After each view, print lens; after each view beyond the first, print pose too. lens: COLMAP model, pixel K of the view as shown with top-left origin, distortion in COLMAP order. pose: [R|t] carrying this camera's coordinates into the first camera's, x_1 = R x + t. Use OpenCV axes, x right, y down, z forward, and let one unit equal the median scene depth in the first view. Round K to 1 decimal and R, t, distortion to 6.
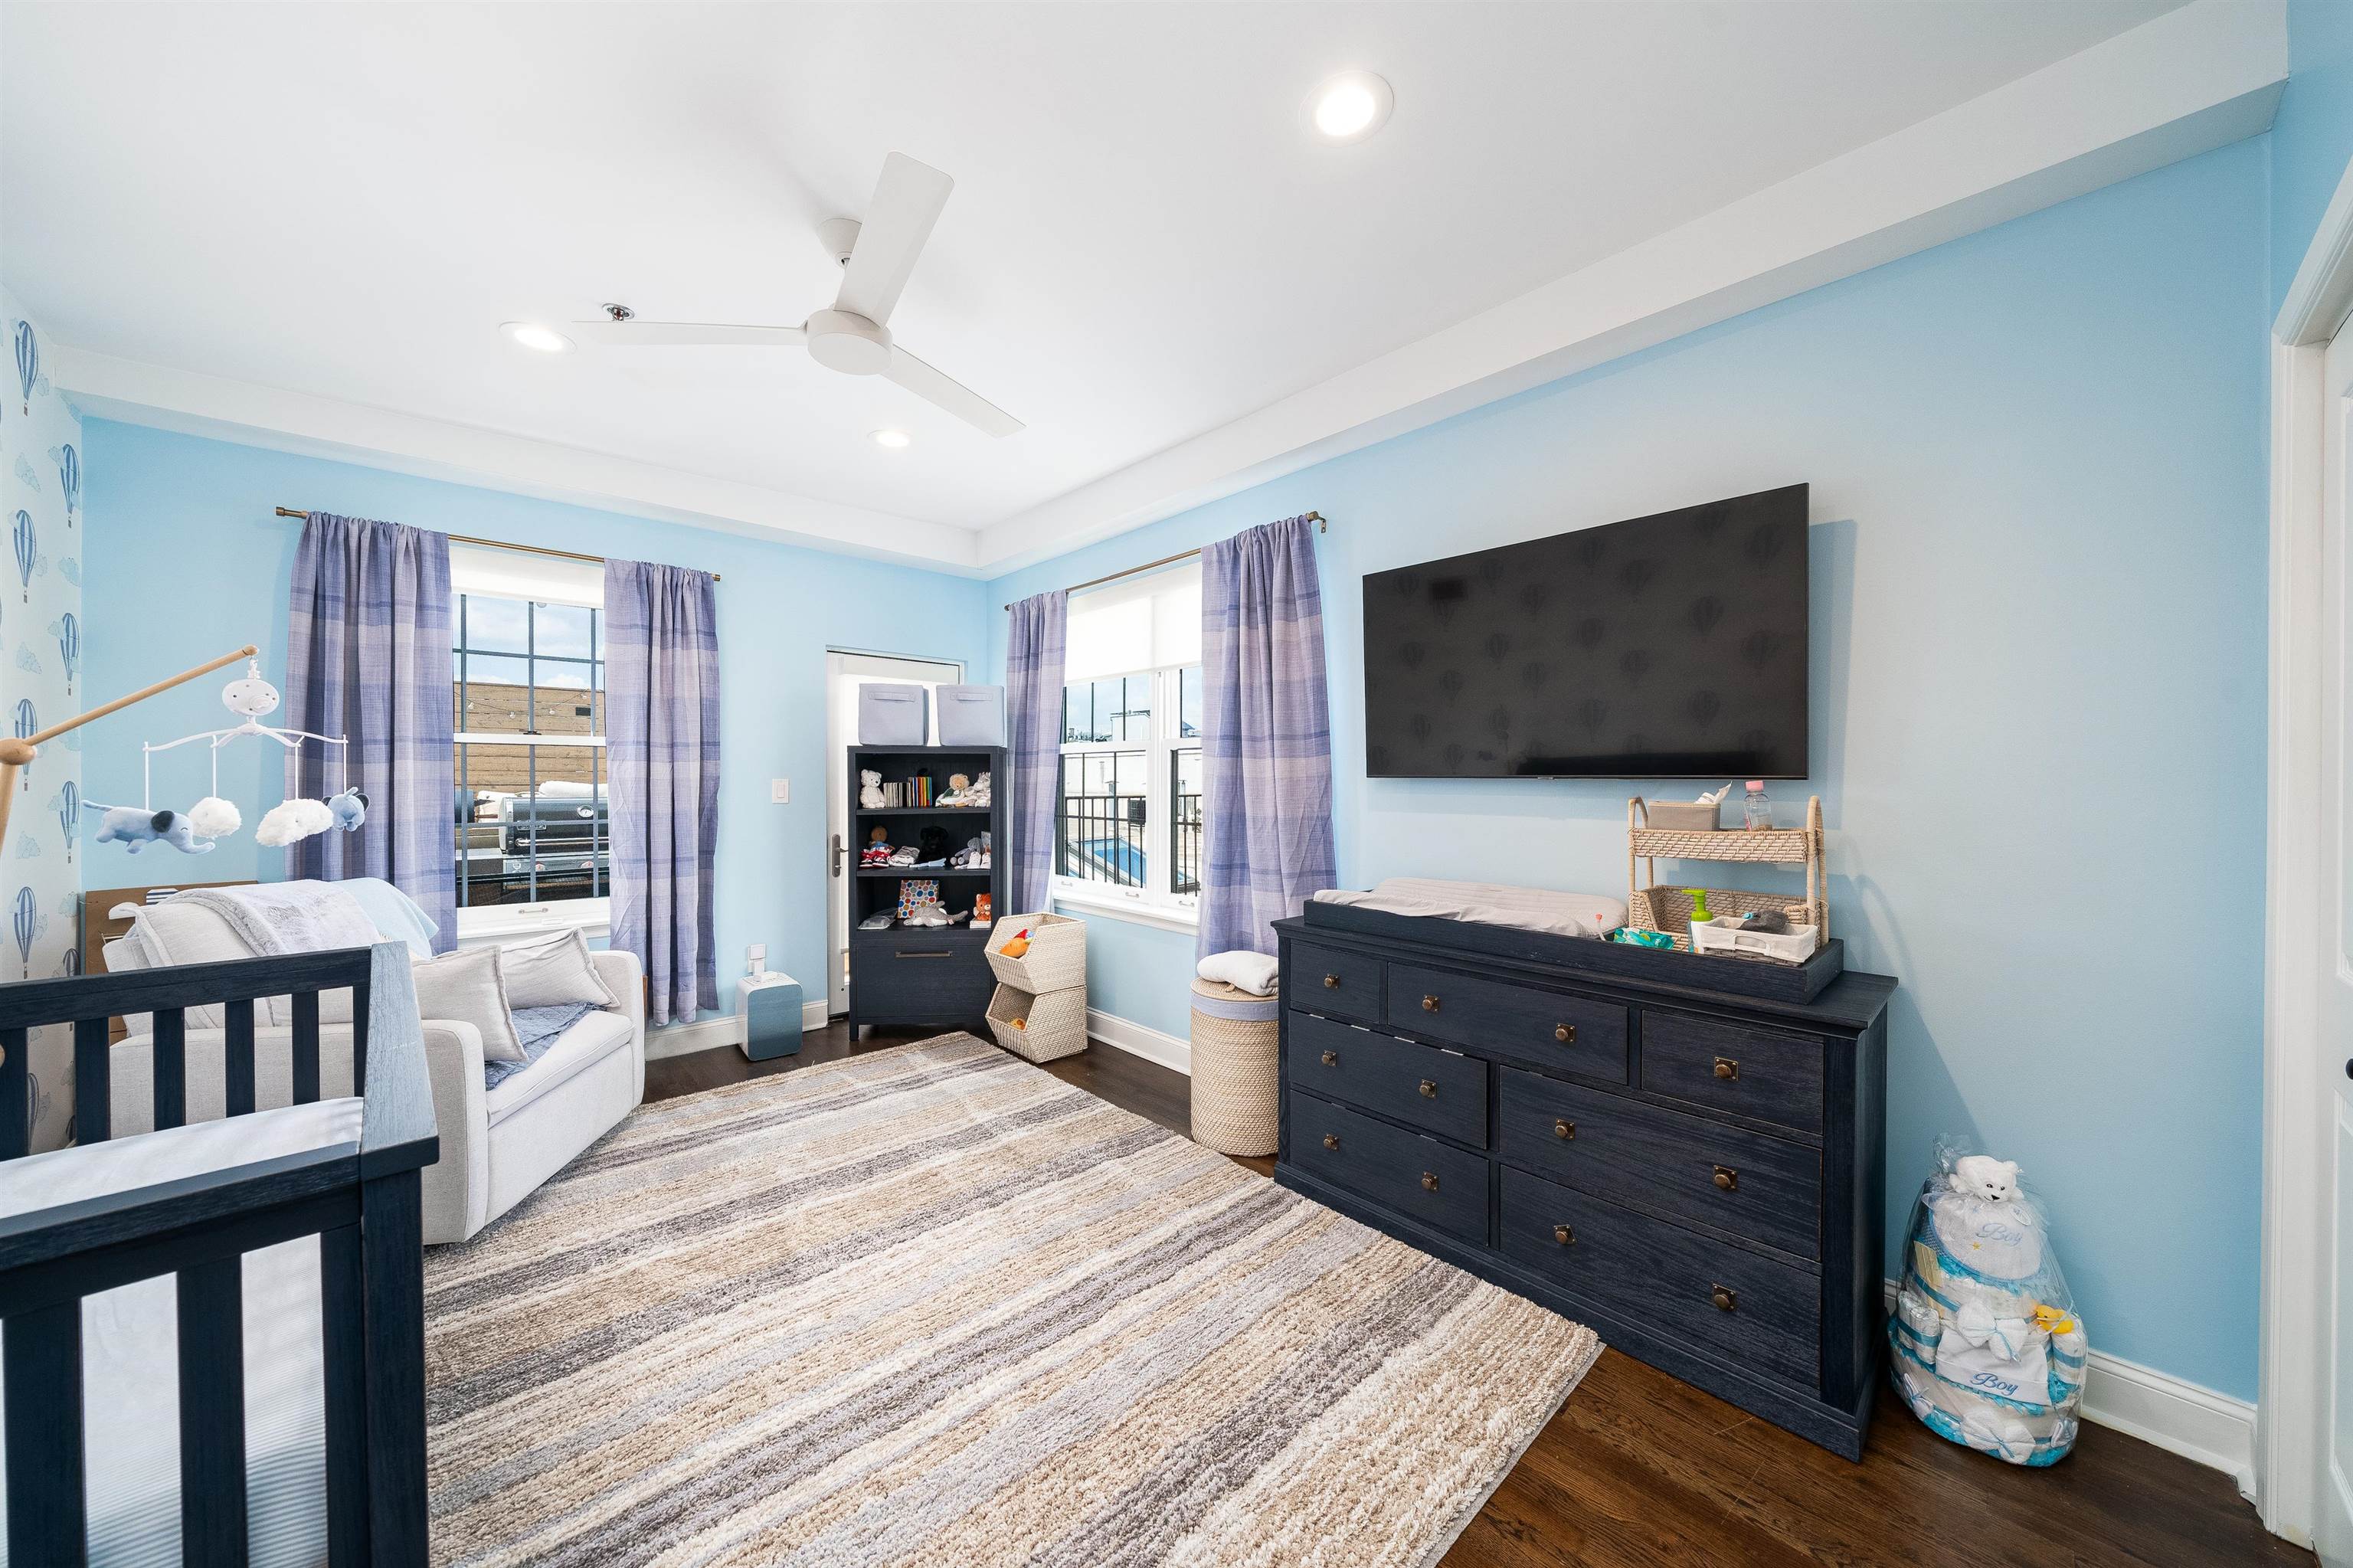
lens RADIAL K [[814.9, 0, 1182.3], [0, 814.9, 784.6], [0, 0, 1]] dist [-0.001803, -0.000066]
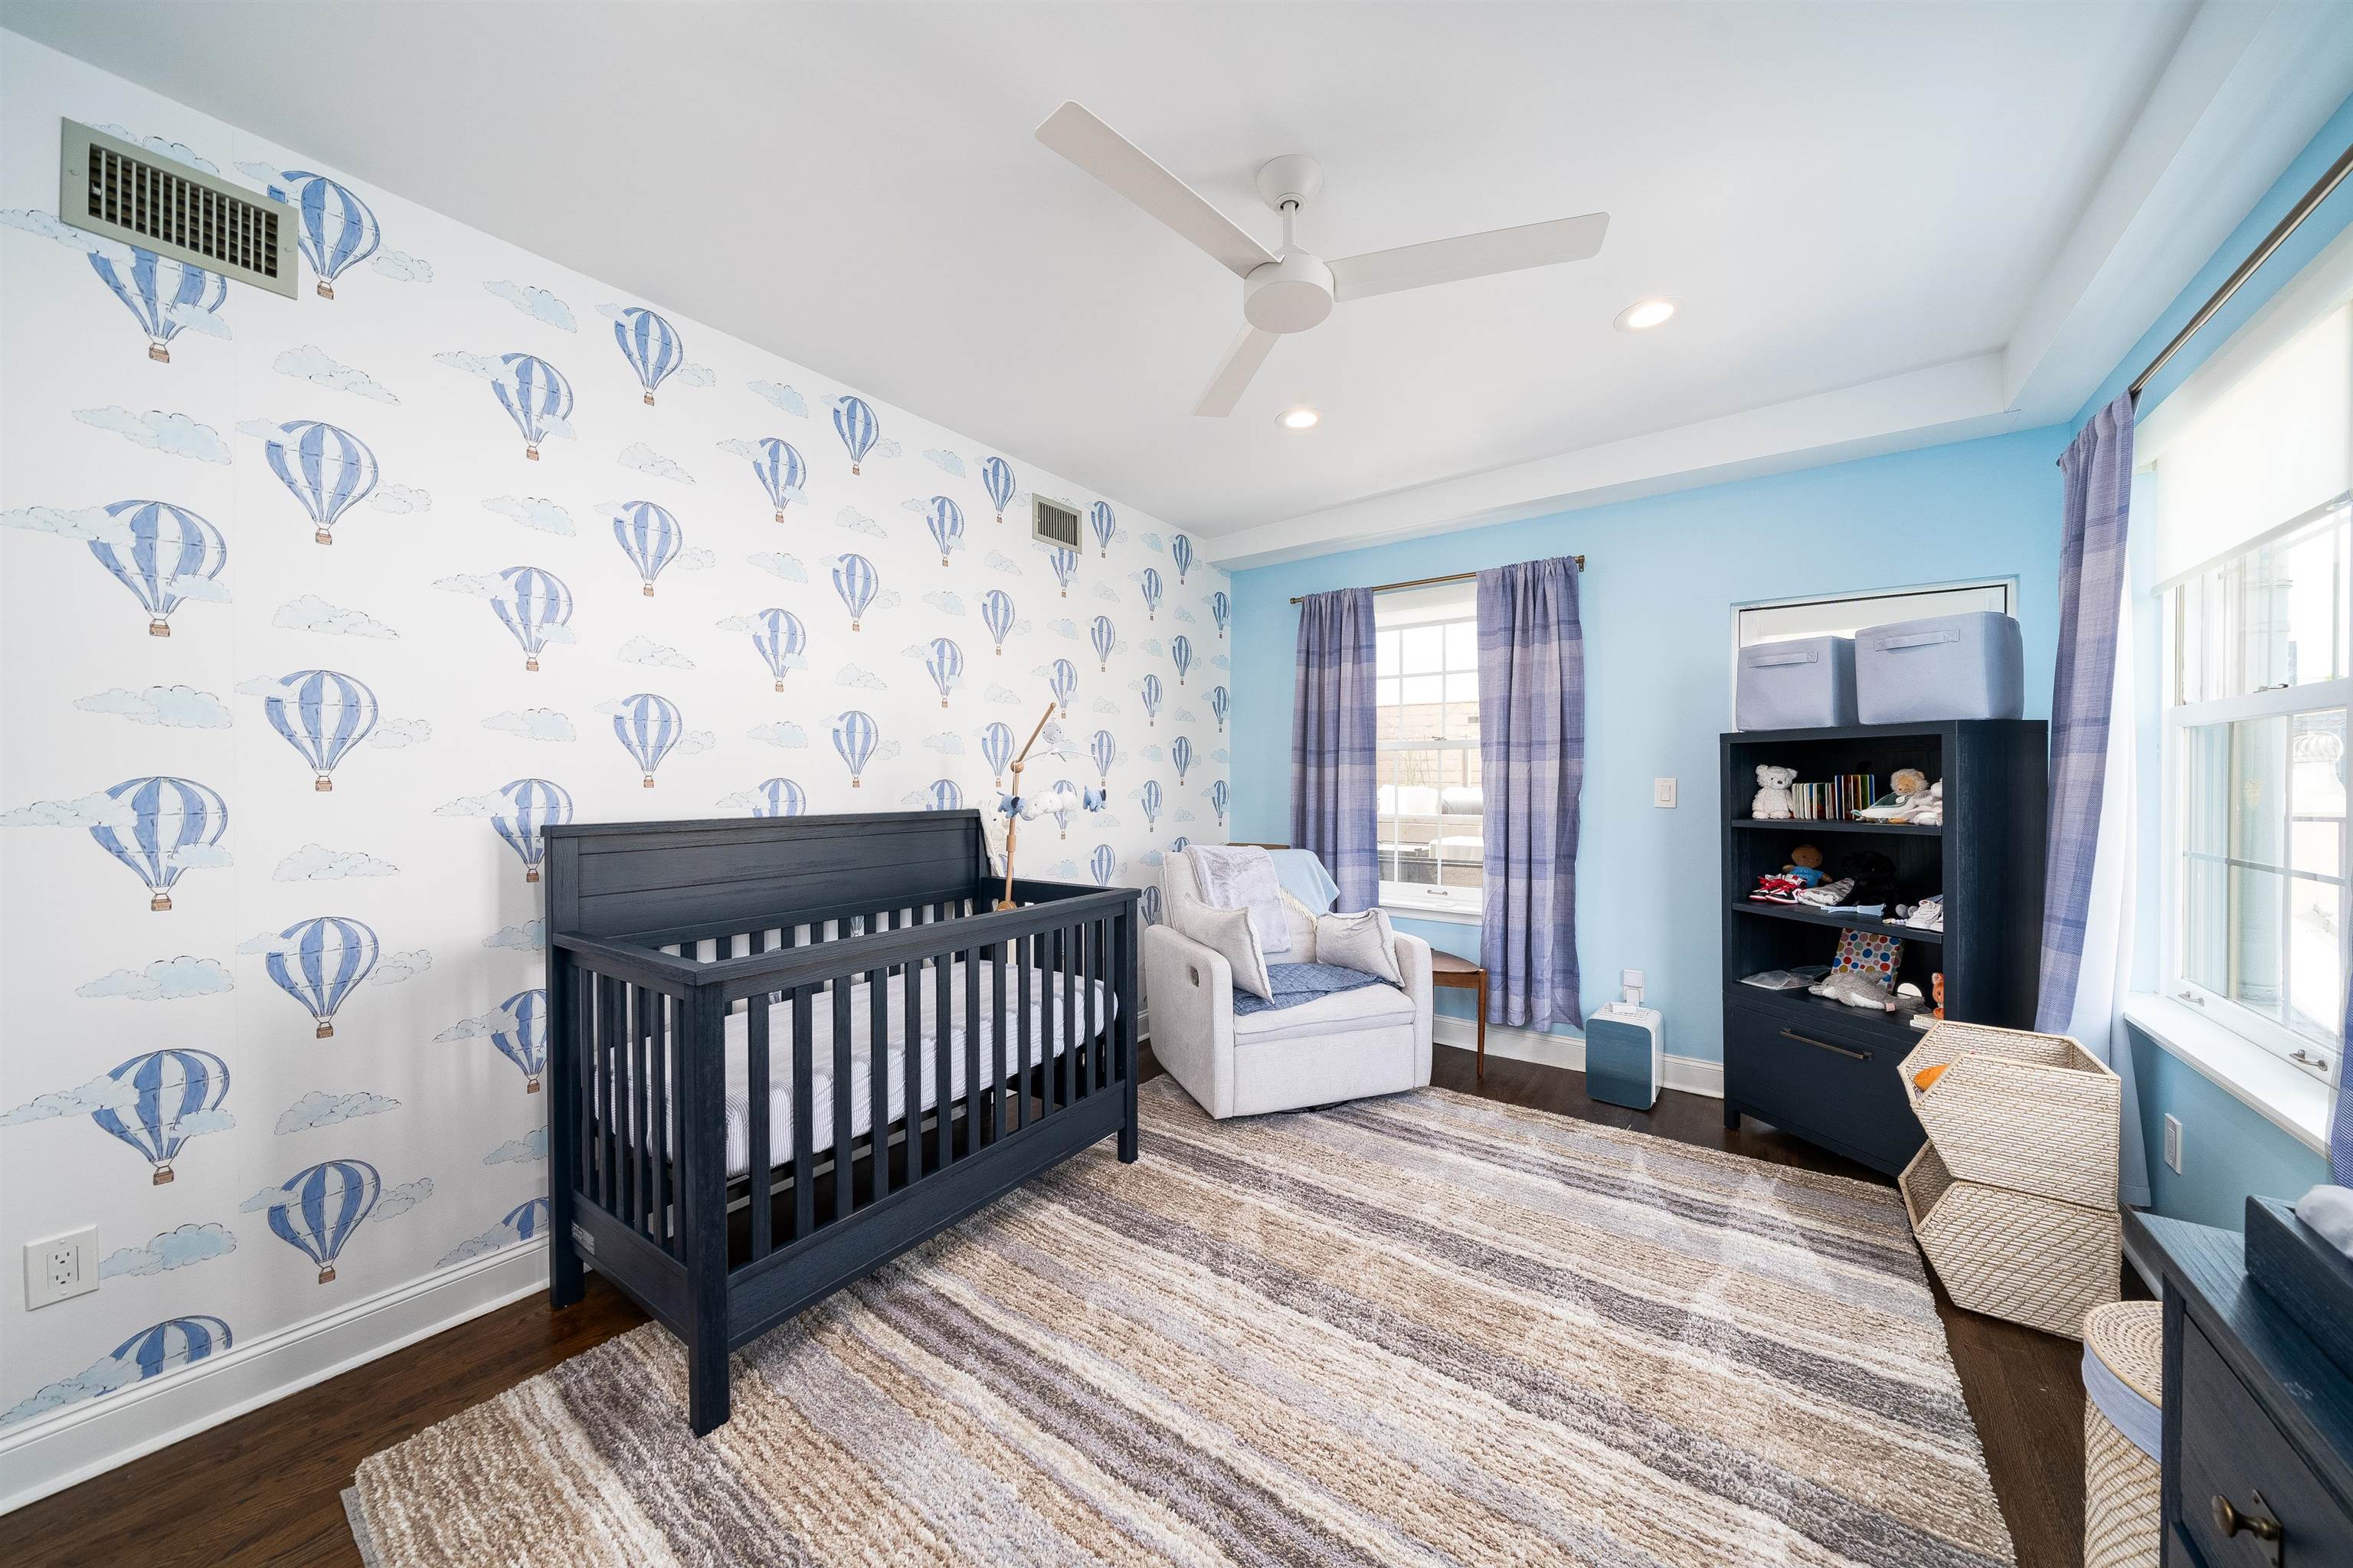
lens RADIAL K [[814.9, 0, 1182.3], [0, 814.9, 784.6], [0, 0, 1]] dist [-0.001803, -0.000066]
pose [[0.182707, 0.006228, -0.983148, 0.273897], [-0.004435, 0.999975, 0.005511, -0.003160], [0.983157, 0.003353, 0.182730, 0.428806]]
